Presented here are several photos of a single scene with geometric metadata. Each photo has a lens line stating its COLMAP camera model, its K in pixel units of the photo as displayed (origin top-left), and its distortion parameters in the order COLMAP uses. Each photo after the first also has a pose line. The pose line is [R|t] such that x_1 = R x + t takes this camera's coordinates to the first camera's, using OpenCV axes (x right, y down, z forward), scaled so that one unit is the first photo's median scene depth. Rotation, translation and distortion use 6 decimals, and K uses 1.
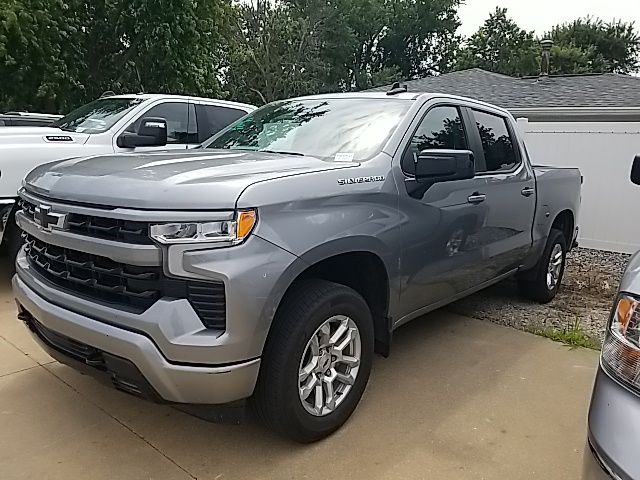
lens RADIAL K [[512.0, 0, 318.1], [0, 512.0, 236.4], [0, 0, 1]] dist [0.037430, -0.052117]
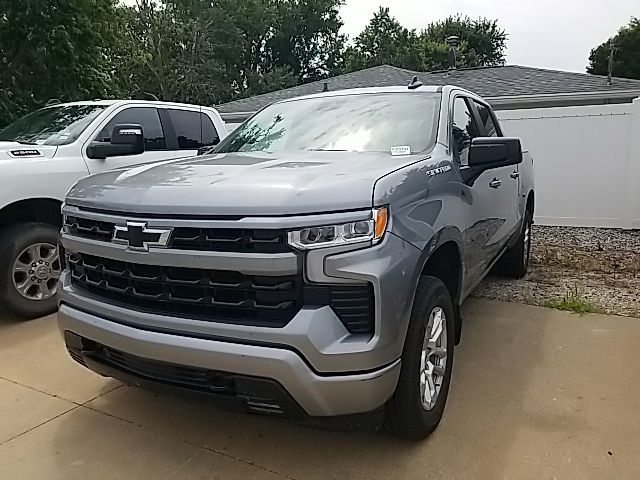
lens RADIAL K [[512.0, 0, 313.2], [0, 512.0, 225.4], [0, 0, 1]] dist [0.037430, -0.052117]
pose [[0.977328, -0.088917, 0.192156, -0.110648], [0.092751, 0.995628, -0.011035, -0.004525], [-0.190335, 0.028607, 0.981302, 0.016727]]
